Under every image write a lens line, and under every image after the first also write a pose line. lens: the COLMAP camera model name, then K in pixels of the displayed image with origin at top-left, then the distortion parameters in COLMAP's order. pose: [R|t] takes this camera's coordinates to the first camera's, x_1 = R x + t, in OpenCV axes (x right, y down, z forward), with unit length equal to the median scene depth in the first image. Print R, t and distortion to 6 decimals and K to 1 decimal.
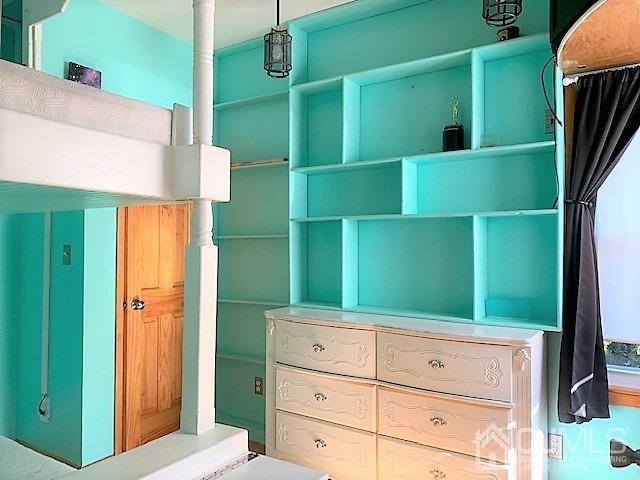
lens RADIAL K [[490.2, 0, 317.3], [0, 490.2, 236.2], [0, 0, 1]] dist [0.078669, -0.118573]
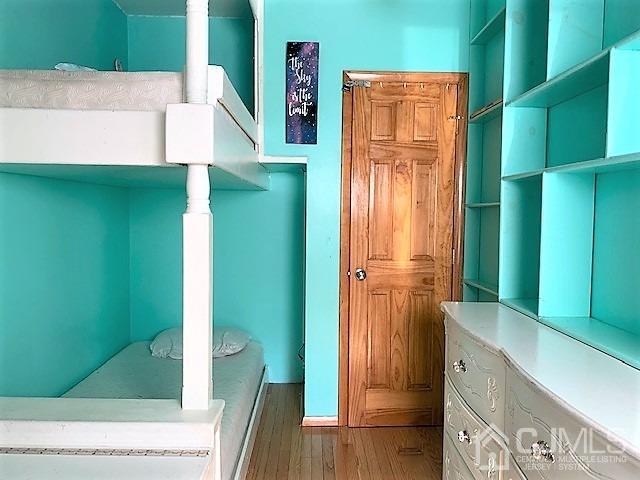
lens RADIAL K [[490.2, 0, 317.3], [0, 490.2, 236.2], [0, 0, 1]] dist [0.078669, -0.118573]
pose [[0.544464, 0.045563, -0.837546, 0.390066], [0.005893, 0.998291, 0.058138, 0.005613], [0.838764, -0.036589, 0.543265, 0.395747]]
